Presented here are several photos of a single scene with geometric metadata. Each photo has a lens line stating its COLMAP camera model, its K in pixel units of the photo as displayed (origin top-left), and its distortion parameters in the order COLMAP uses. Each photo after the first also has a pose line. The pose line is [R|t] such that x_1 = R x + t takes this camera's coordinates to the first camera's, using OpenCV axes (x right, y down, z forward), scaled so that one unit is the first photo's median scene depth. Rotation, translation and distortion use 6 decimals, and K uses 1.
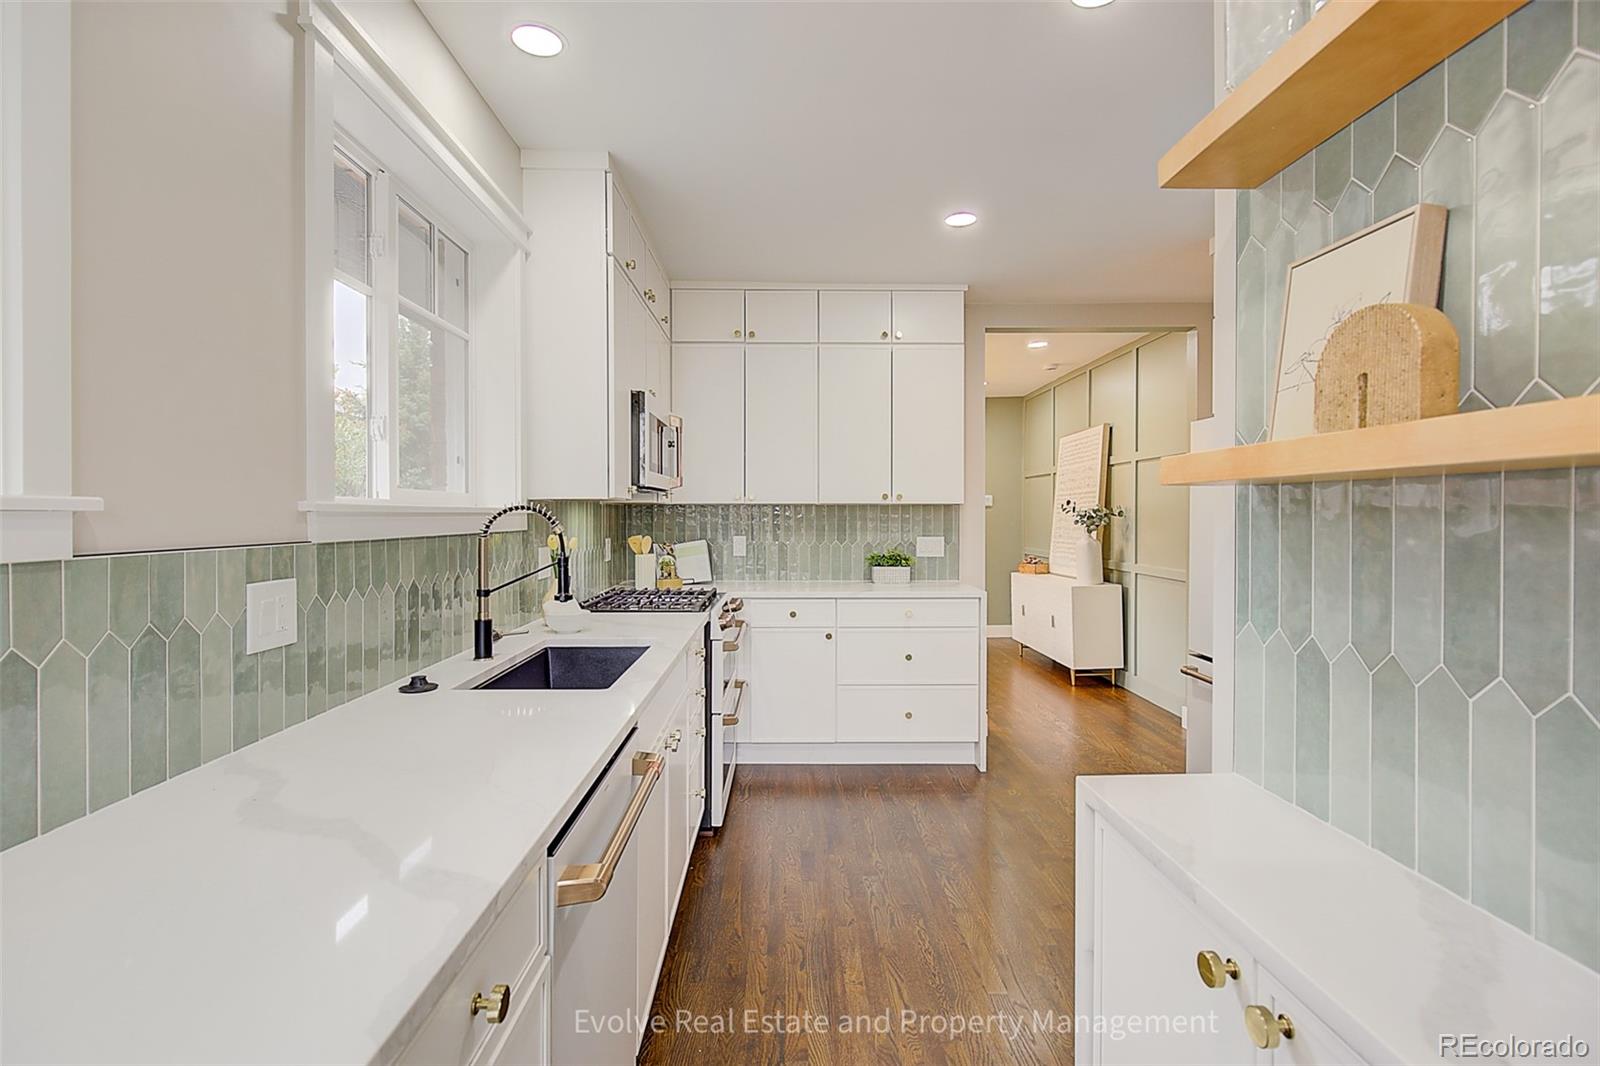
lens RADIAL K [[749.9, 0, 800.0], [0, 749.9, 542.0], [0, 0, 1]] dist [-0.000417, -0.000040]
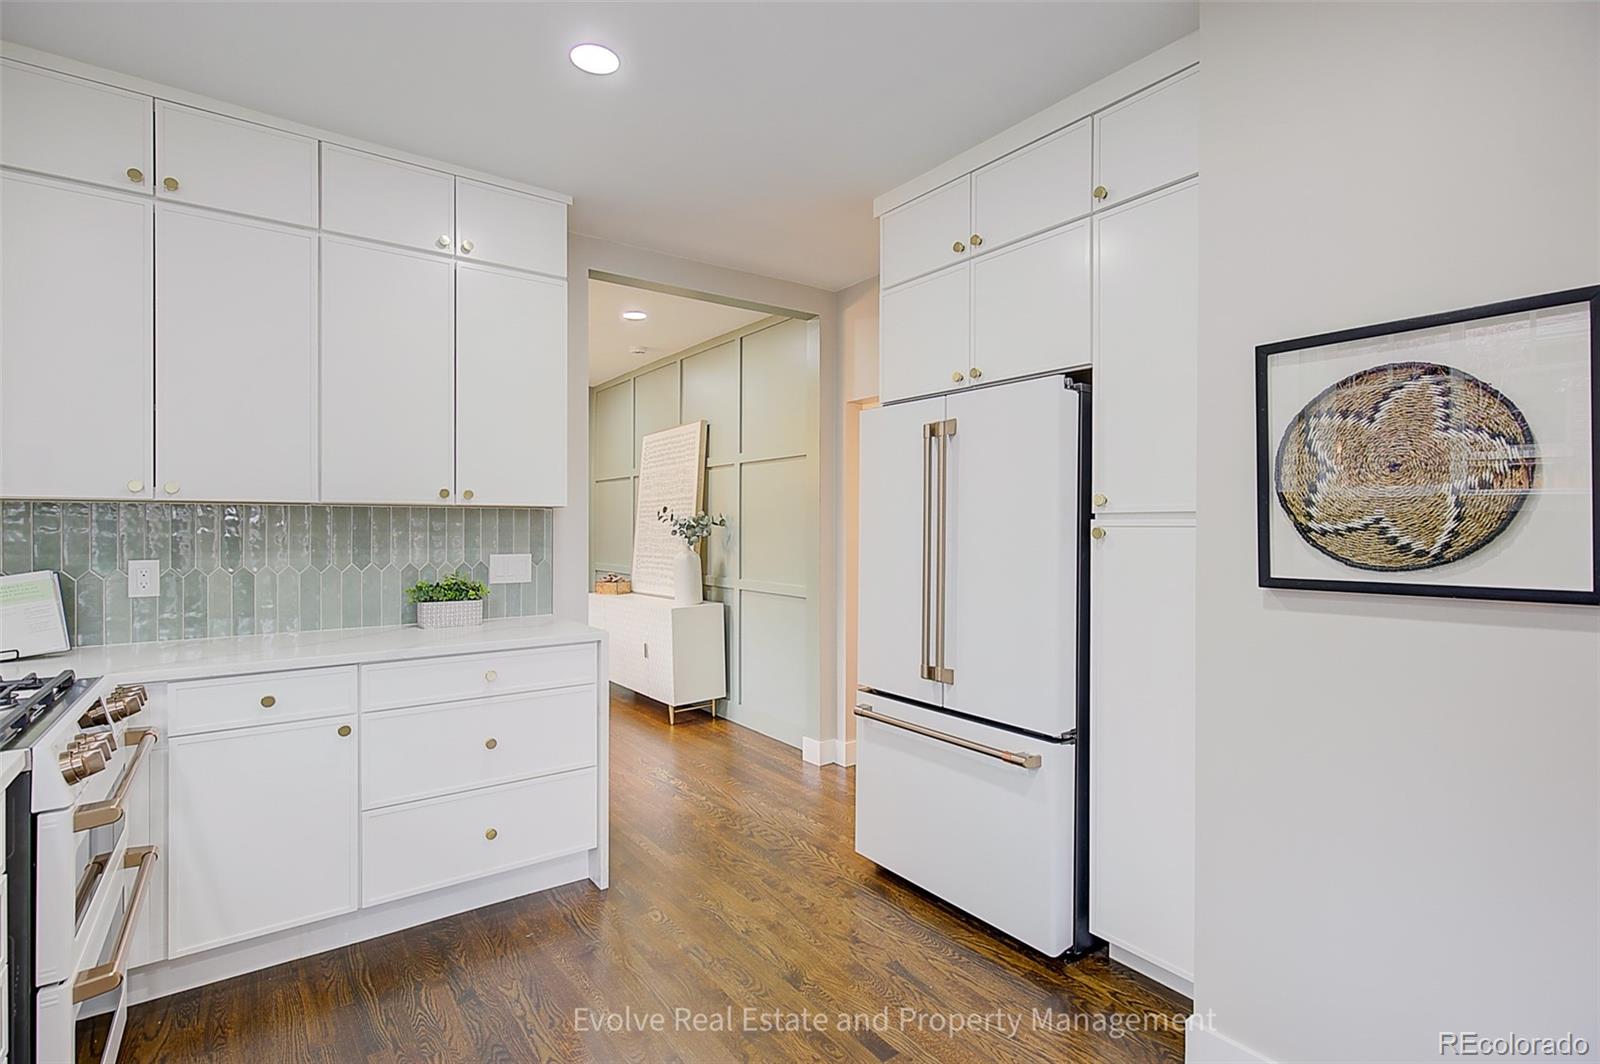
lens RADIAL K [[731.1, 0, 800.7], [0, 731.1, 529.6], [0, 0, 1]] dist [-0.002360, 0.000165]
pose [[0.807068, -0.001877, 0.590456, -0.008790], [0.020909, 0.999459, -0.025403, -0.006909], [-0.590089, 0.032848, 0.806670, 0.295674]]
